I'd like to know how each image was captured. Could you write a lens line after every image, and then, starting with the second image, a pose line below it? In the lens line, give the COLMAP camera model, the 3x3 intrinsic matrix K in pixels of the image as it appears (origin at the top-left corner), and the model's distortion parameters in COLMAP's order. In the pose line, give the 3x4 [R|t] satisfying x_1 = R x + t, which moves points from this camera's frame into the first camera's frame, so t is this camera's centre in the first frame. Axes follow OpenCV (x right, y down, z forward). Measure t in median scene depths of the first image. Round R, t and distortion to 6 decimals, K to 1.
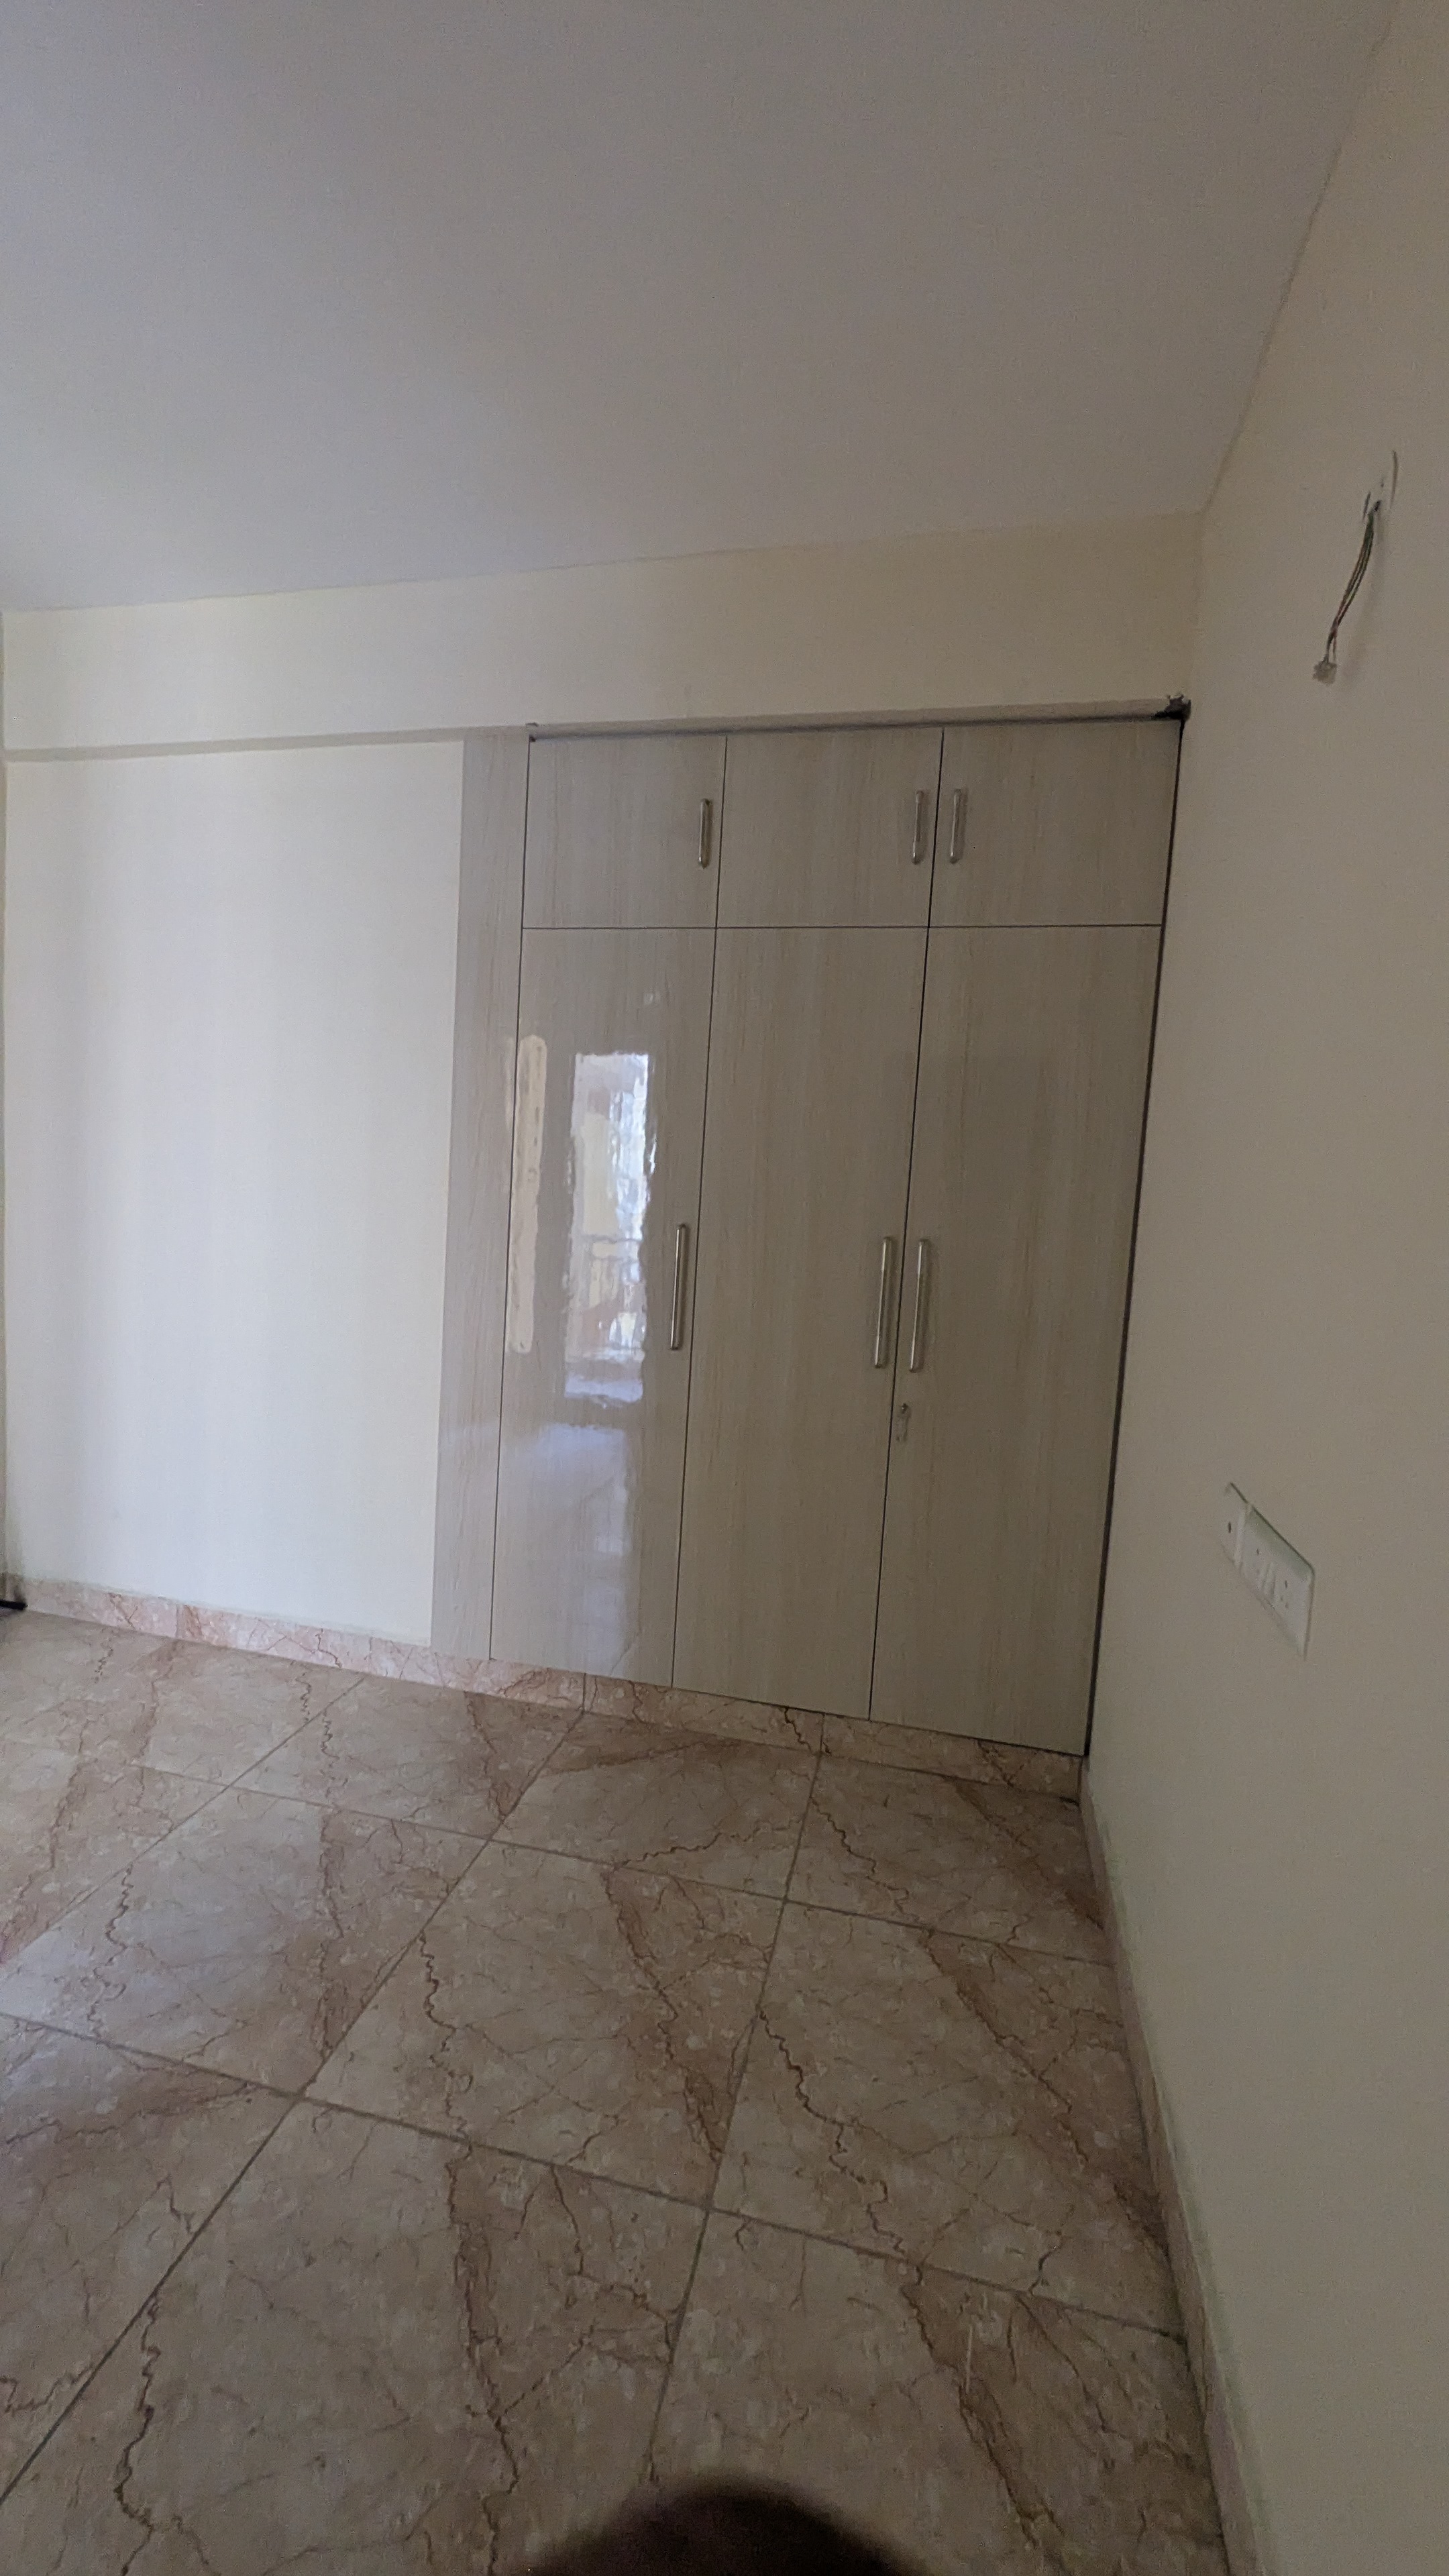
lens RADIAL K [[1005.6, 0, 724.5], [0, 1005.6, 1288.0], [0, 0, 1]] dist [0.002301, 0.000004]
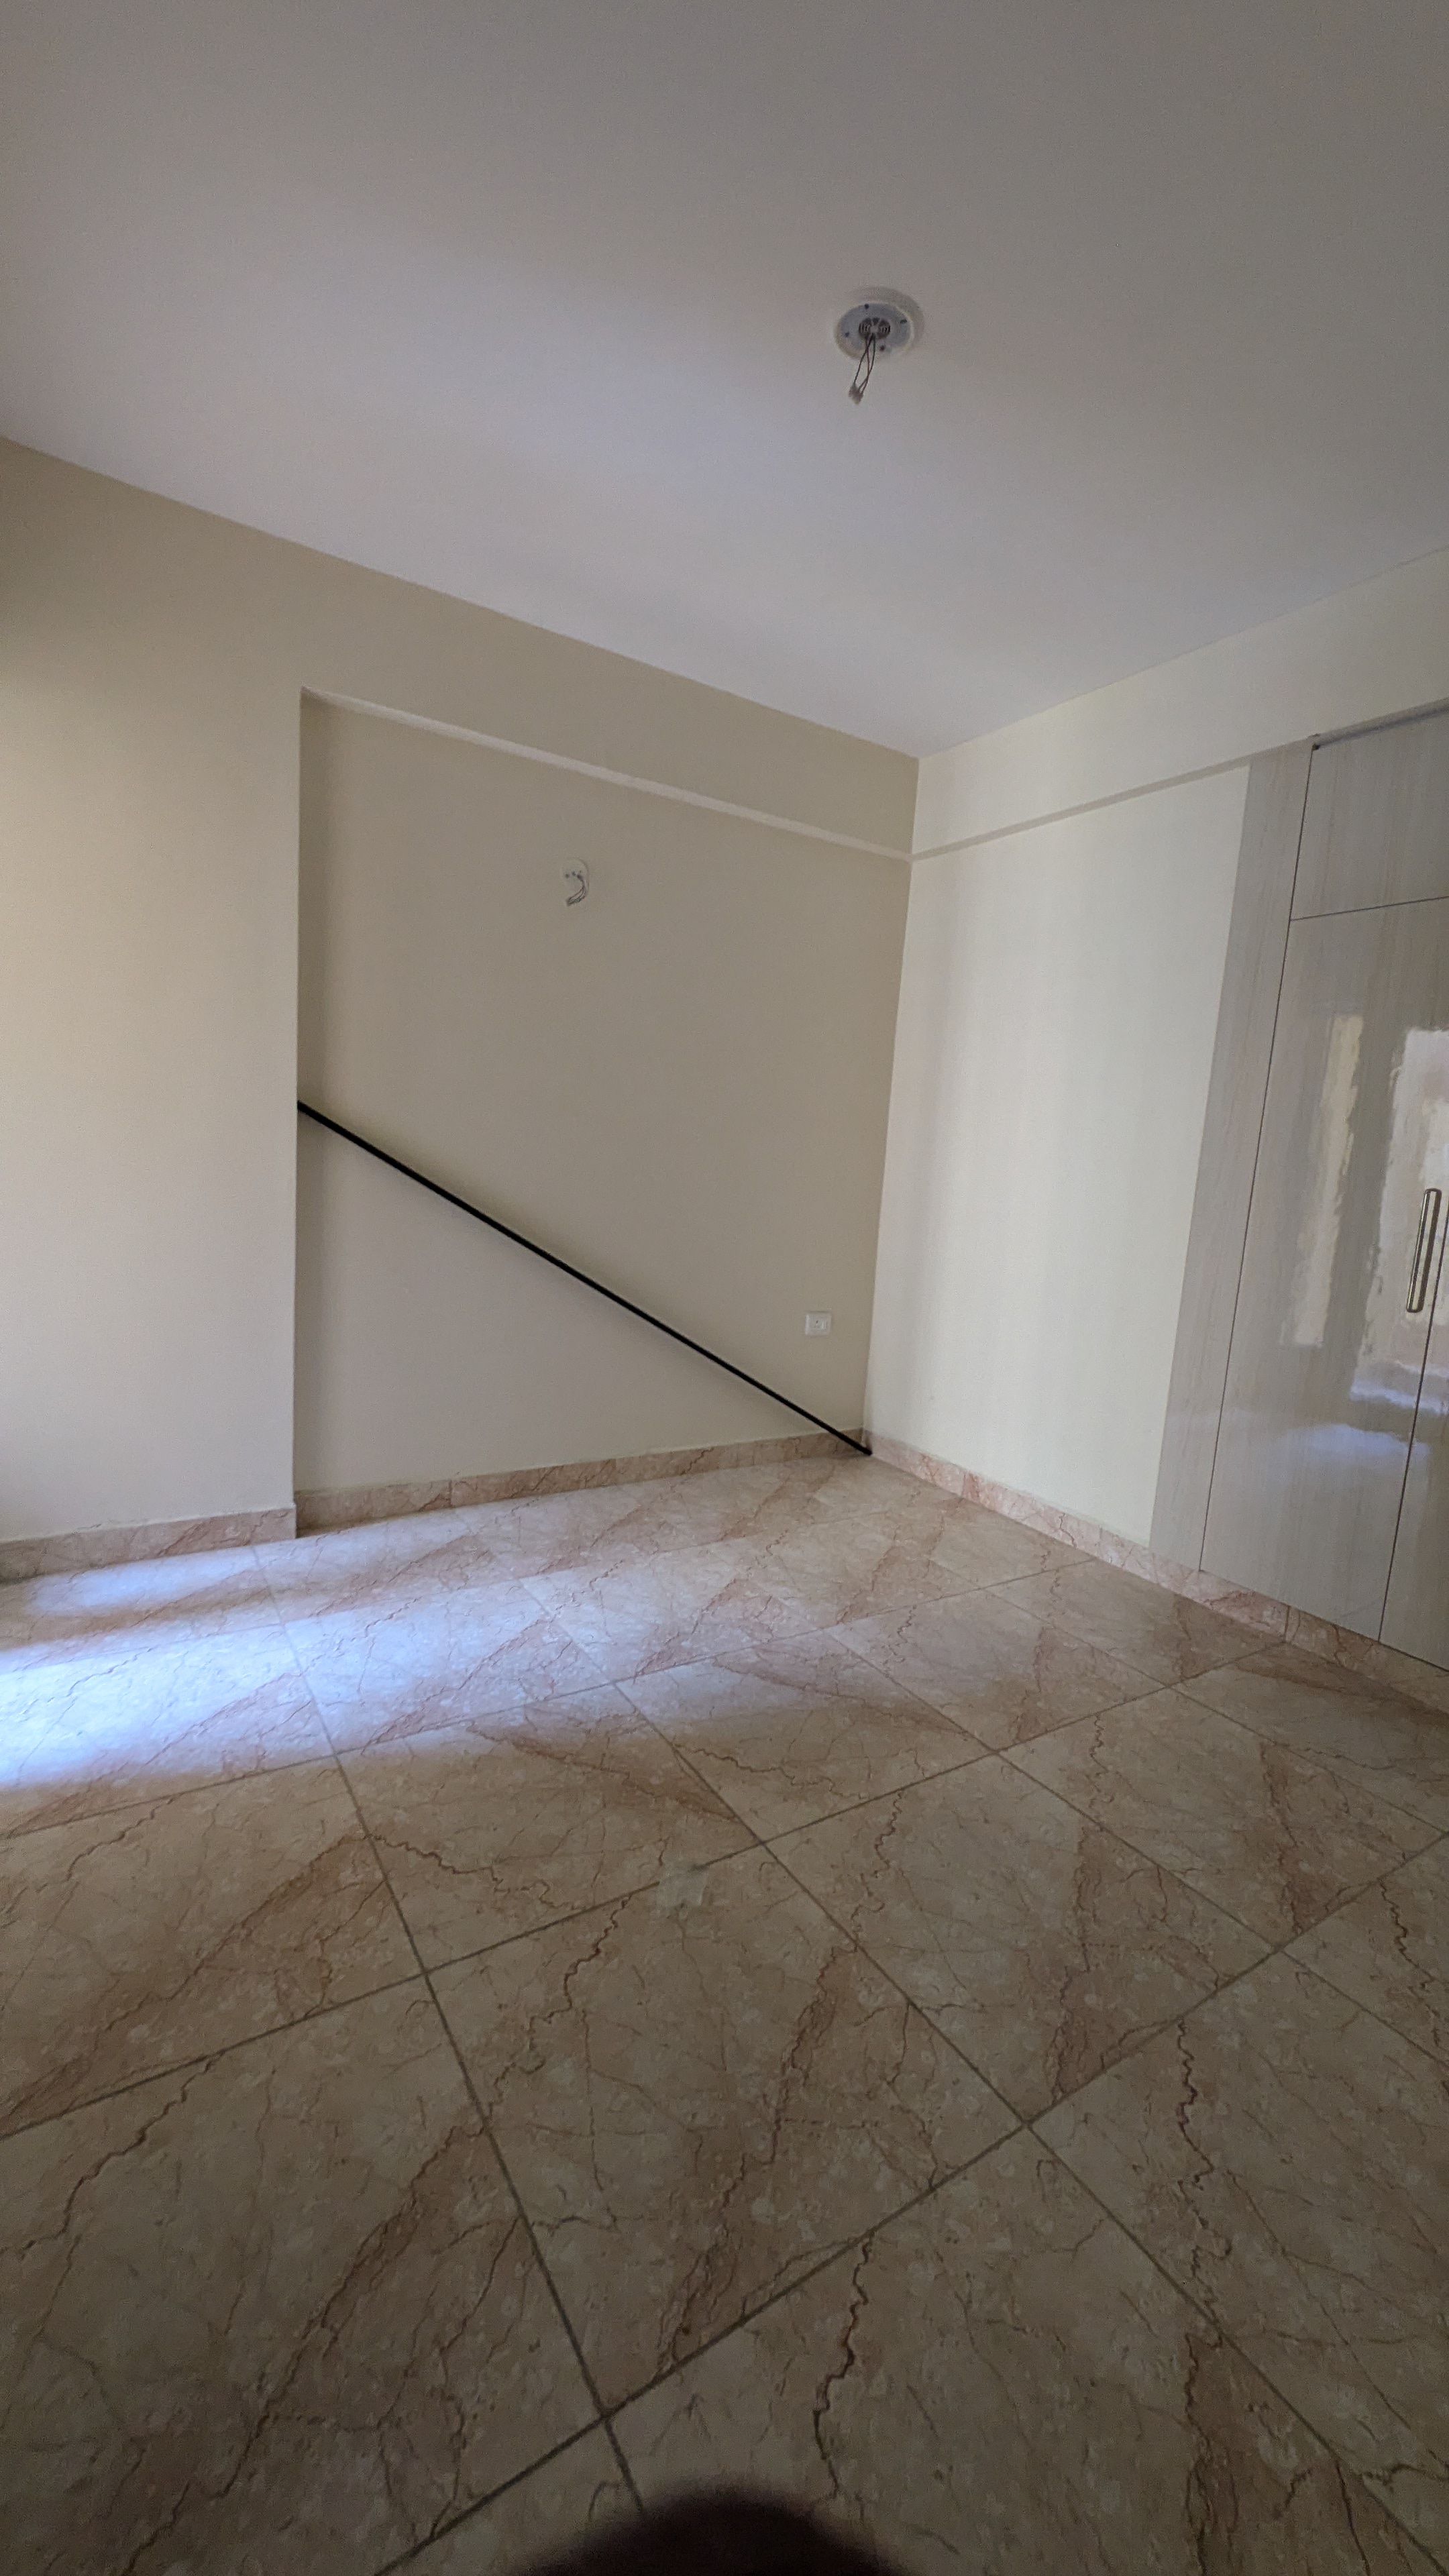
lens RADIAL K [[1014.7, 0, 750.5], [0, 1014.7, 1273.4], [0, 0, 1]] dist [-0.000181, 0.000035]
pose [[0.732032, 0.075188, -0.677109, 0.148847], [-0.085018, 0.996204, 0.018708, 0.057647], [0.675945, 0.043872, 0.735645, -0.204156]]
